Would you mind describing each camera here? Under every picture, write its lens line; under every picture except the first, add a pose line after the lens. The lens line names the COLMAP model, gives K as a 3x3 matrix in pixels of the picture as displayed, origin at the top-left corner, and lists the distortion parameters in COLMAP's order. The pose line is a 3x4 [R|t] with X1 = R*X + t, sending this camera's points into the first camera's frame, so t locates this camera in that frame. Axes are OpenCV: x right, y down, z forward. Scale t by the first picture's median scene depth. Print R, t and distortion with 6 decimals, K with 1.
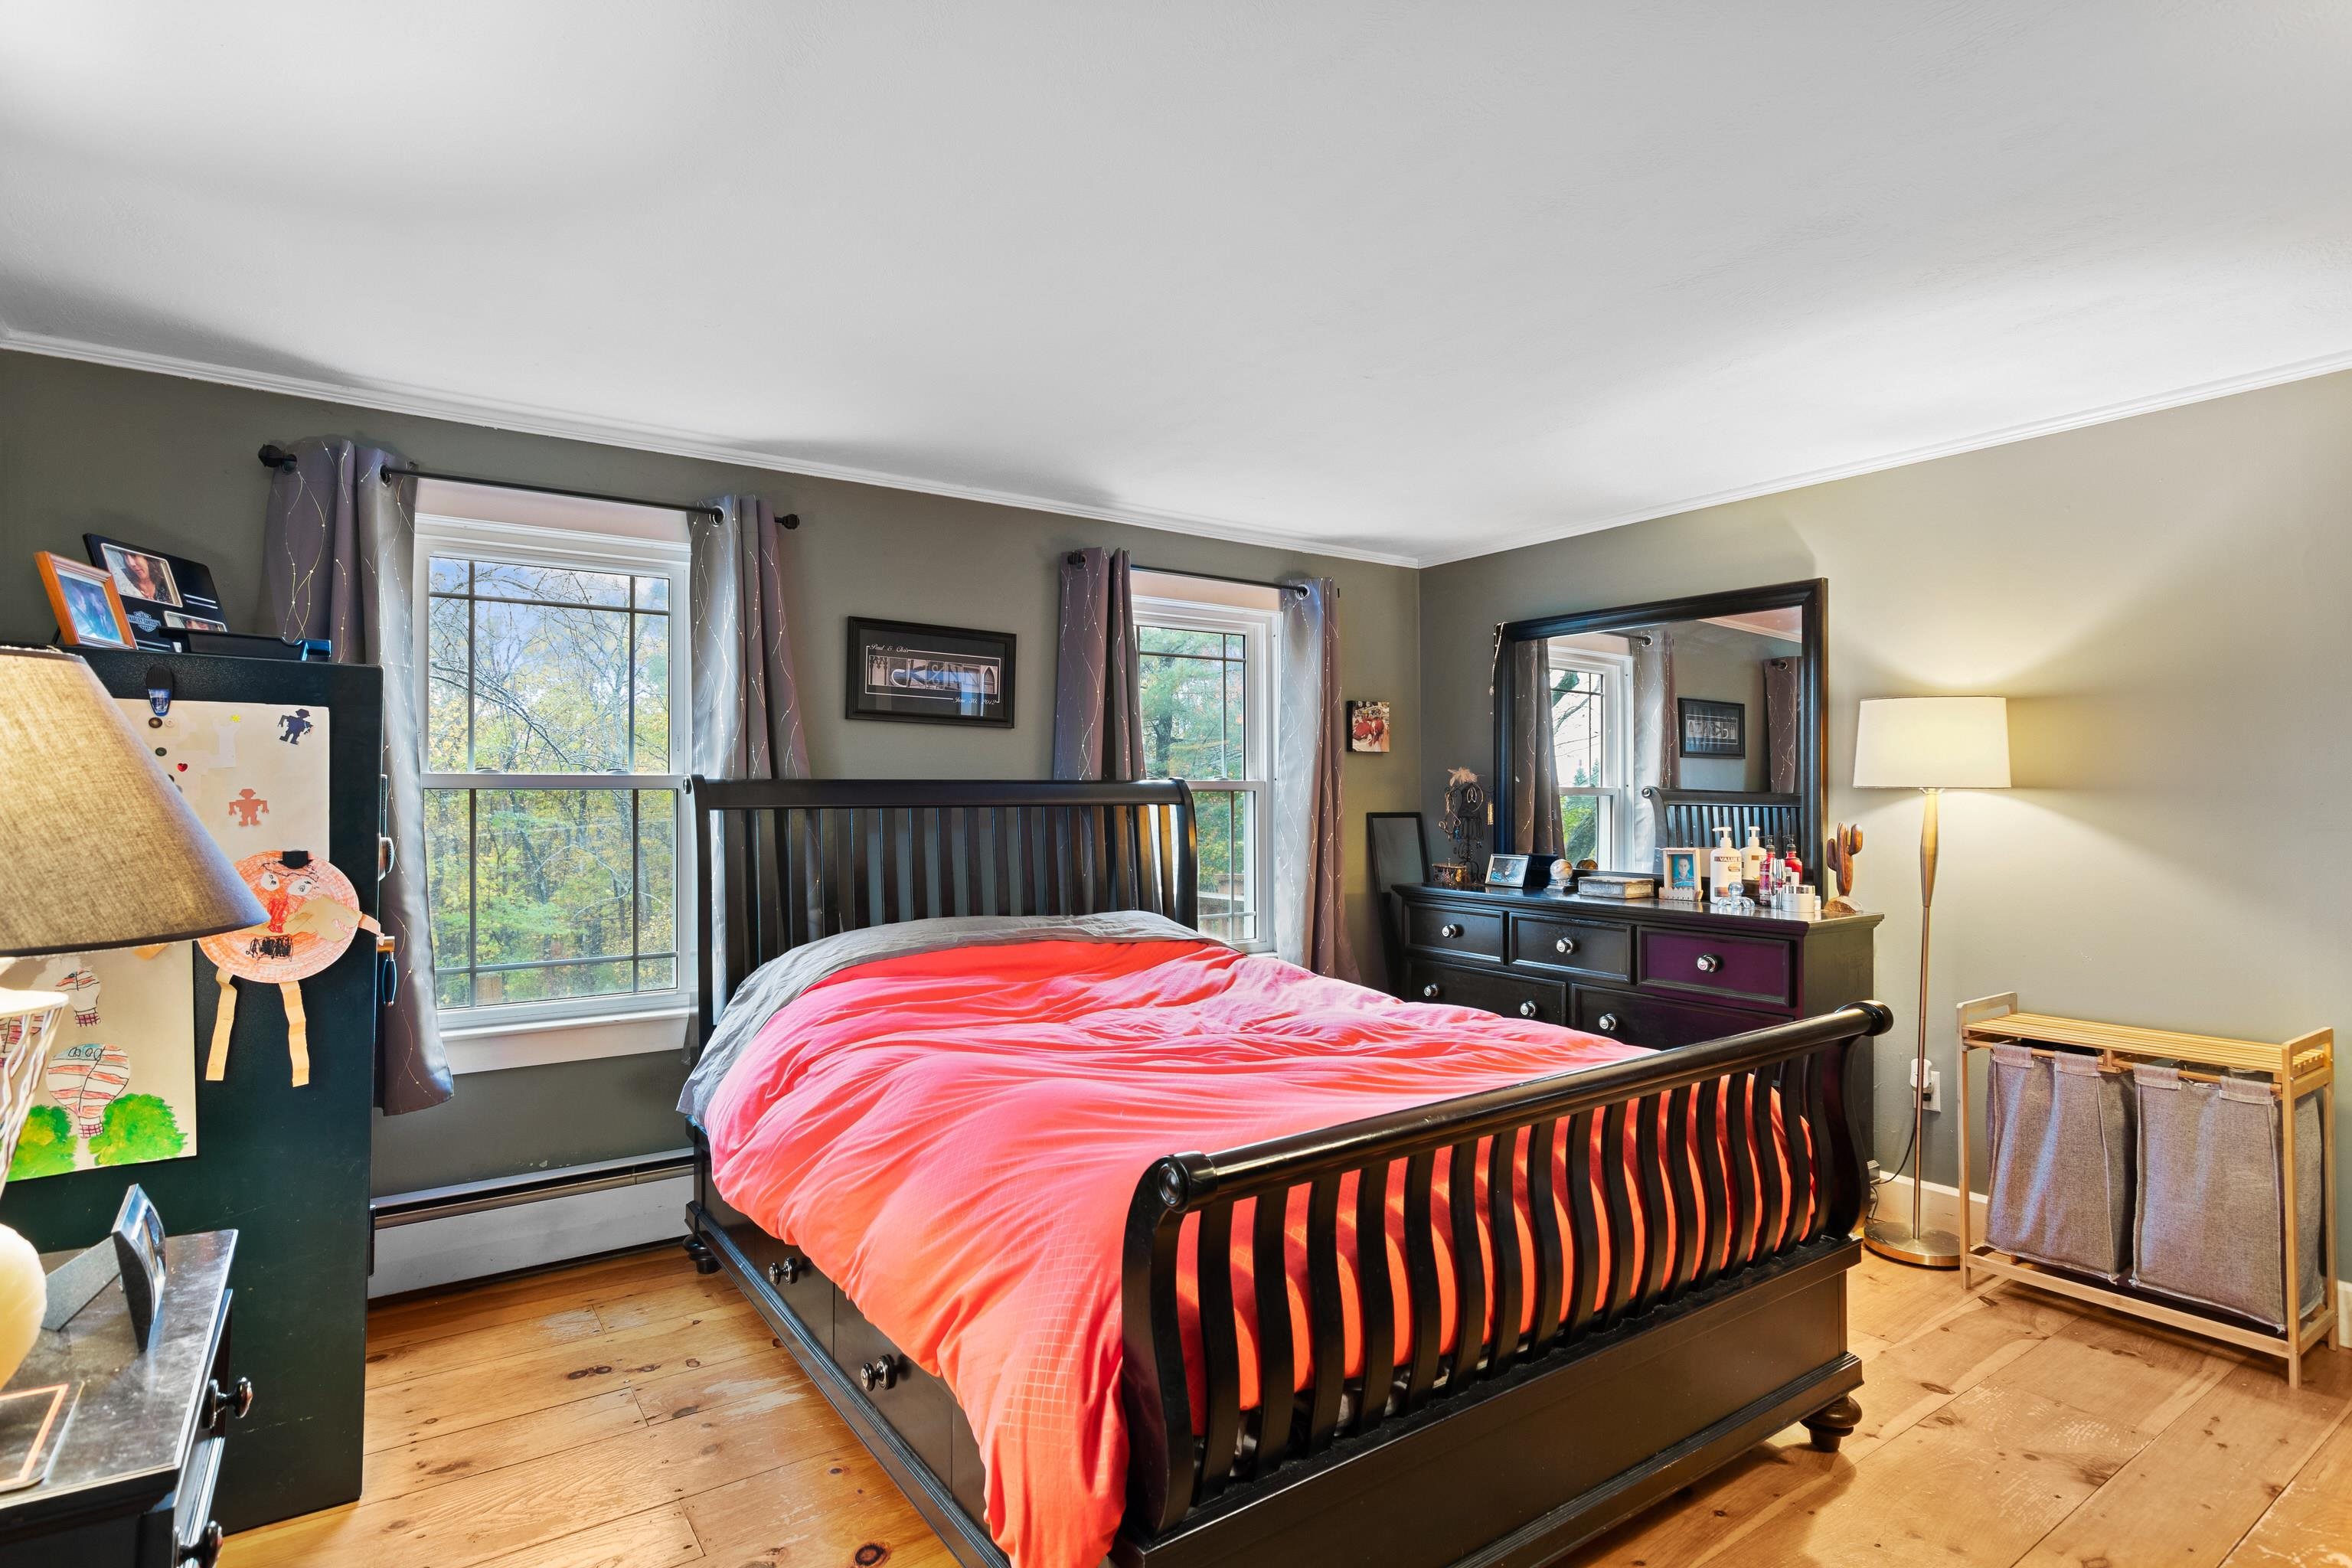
lens RADIAL K [[1206.9, 0, 1157.4], [0, 1206.9, 791.2], [0, 0, 1]] dist [-0.002696, 0.002054]
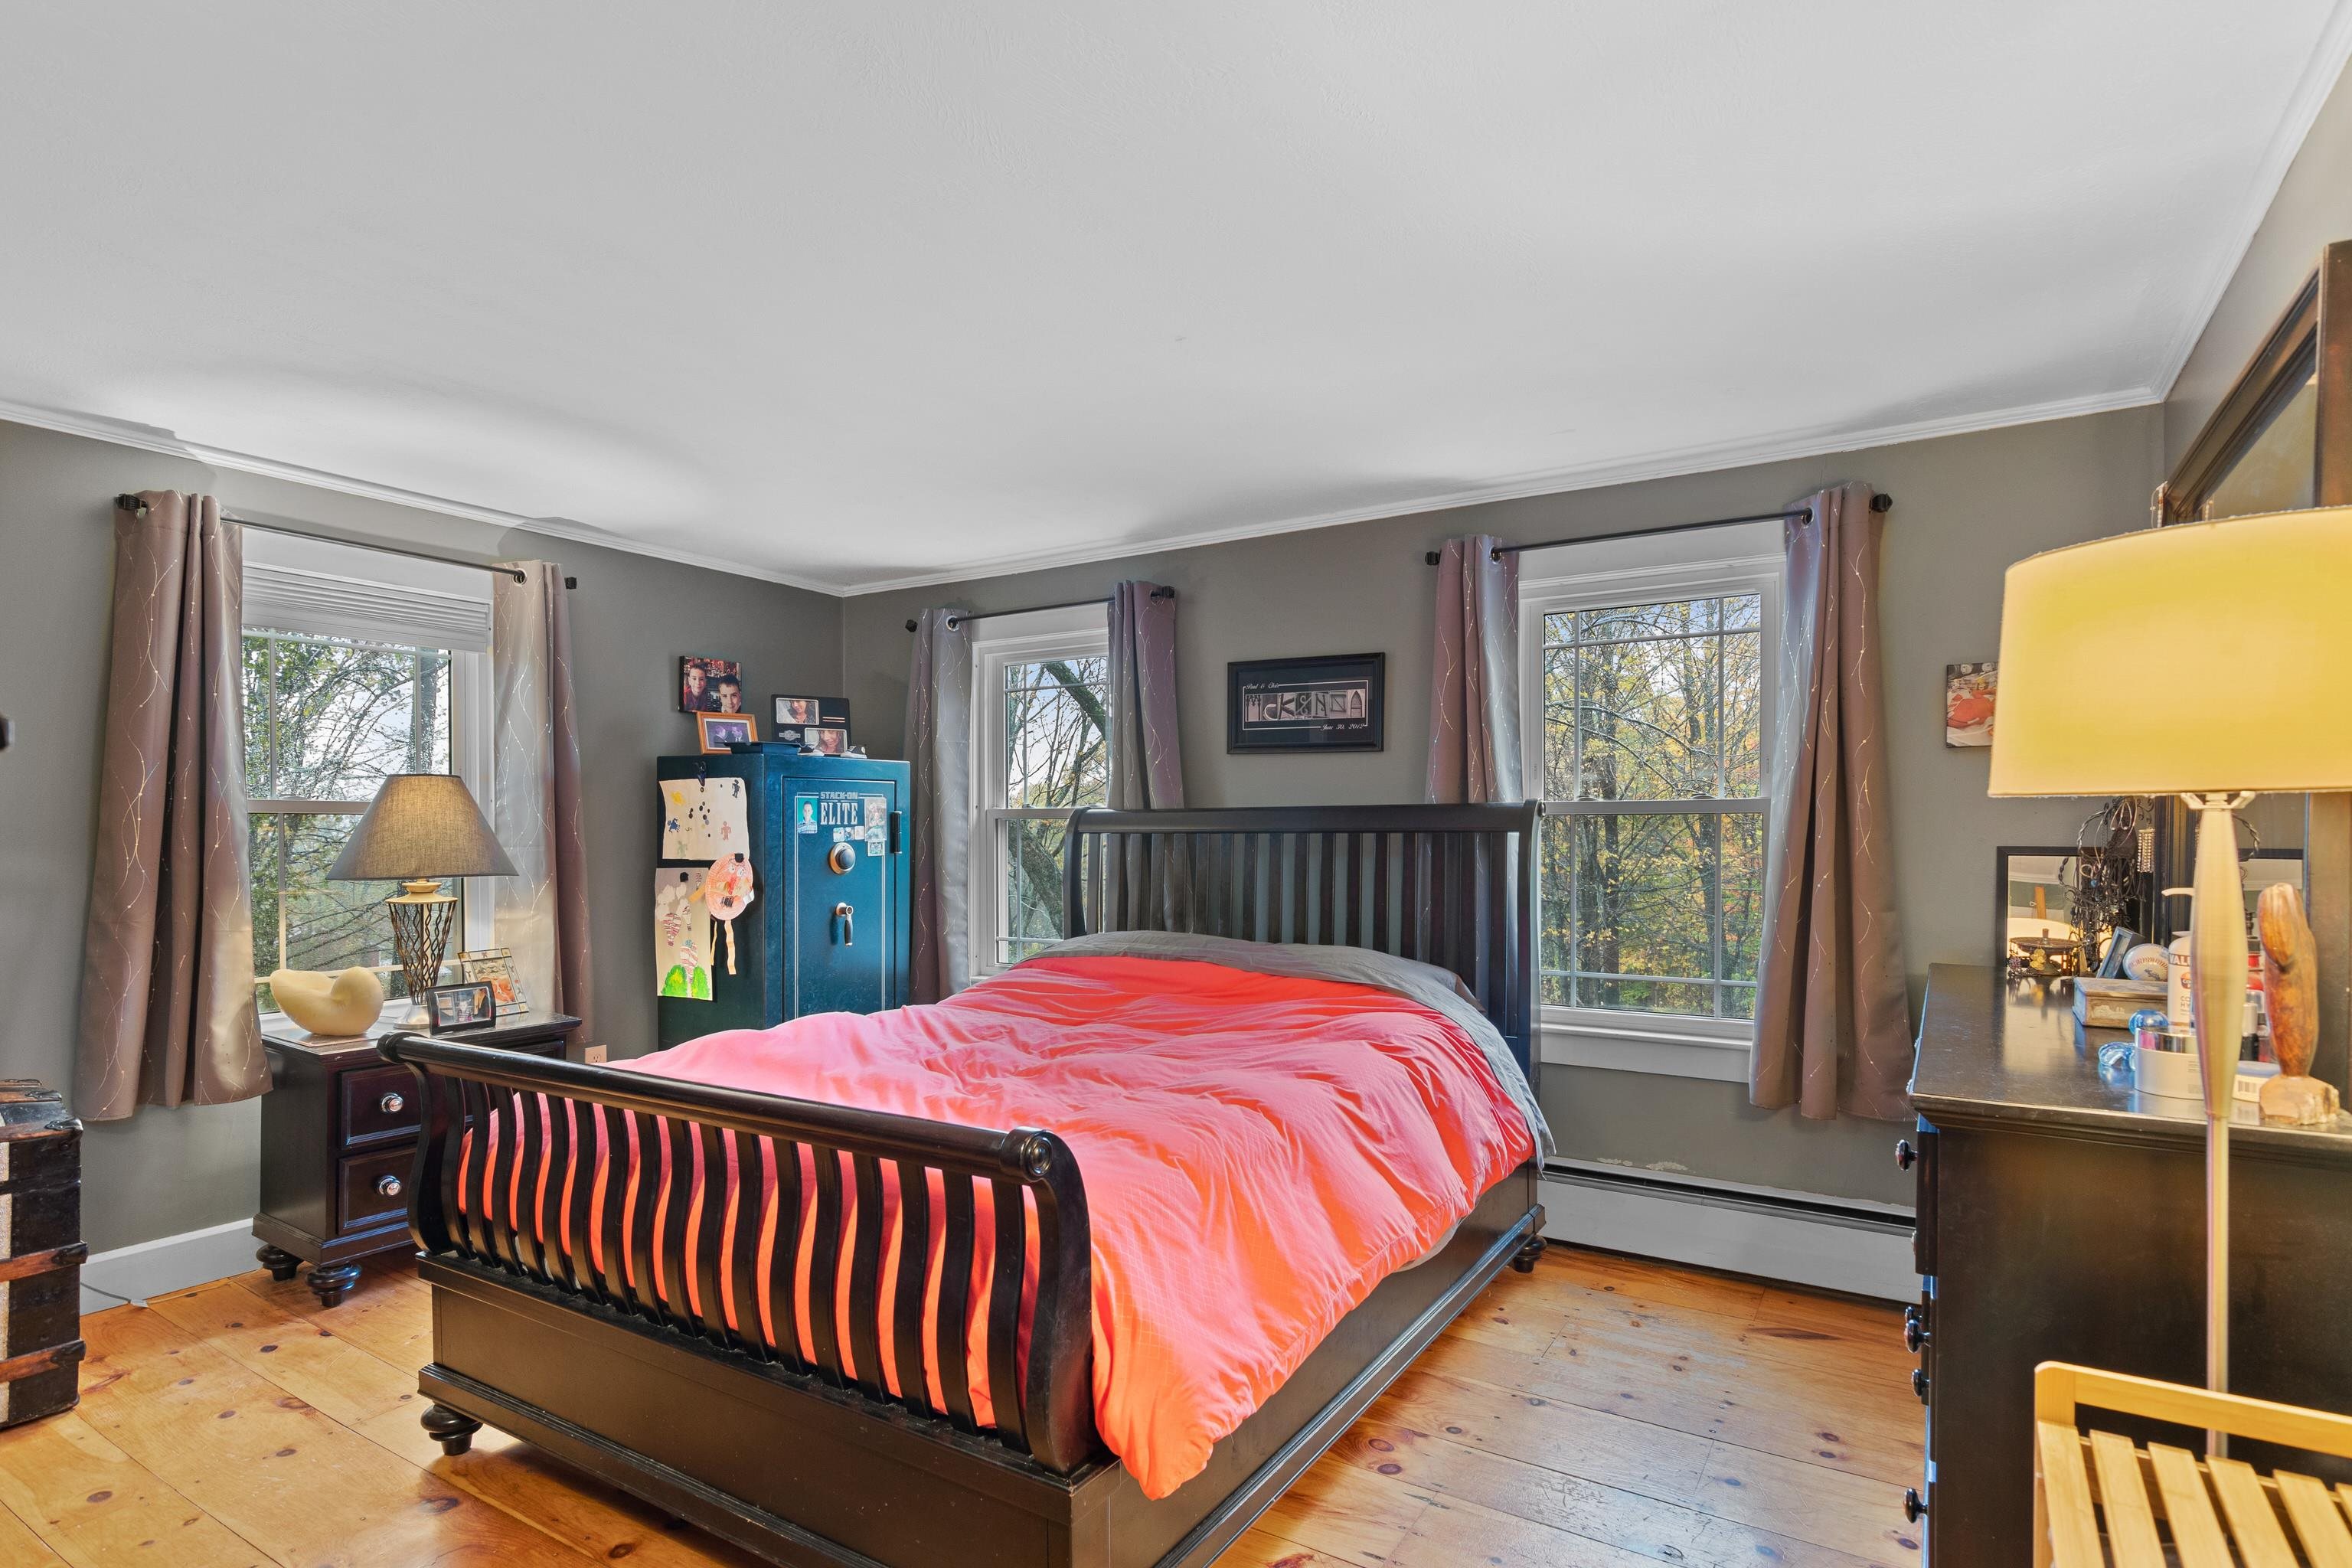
lens RADIAL K [[1197.1, 0, 1171.7], [0, 1197.1, 853.2], [0, 0, 1]] dist [-0.029505, 0.000362]
pose [[0.377900, 0.023194, -0.925556, 0.700575], [0.006562, 0.999594, 0.027728, 0.000682], [0.925823, -0.016552, 0.377595, 0.492883]]
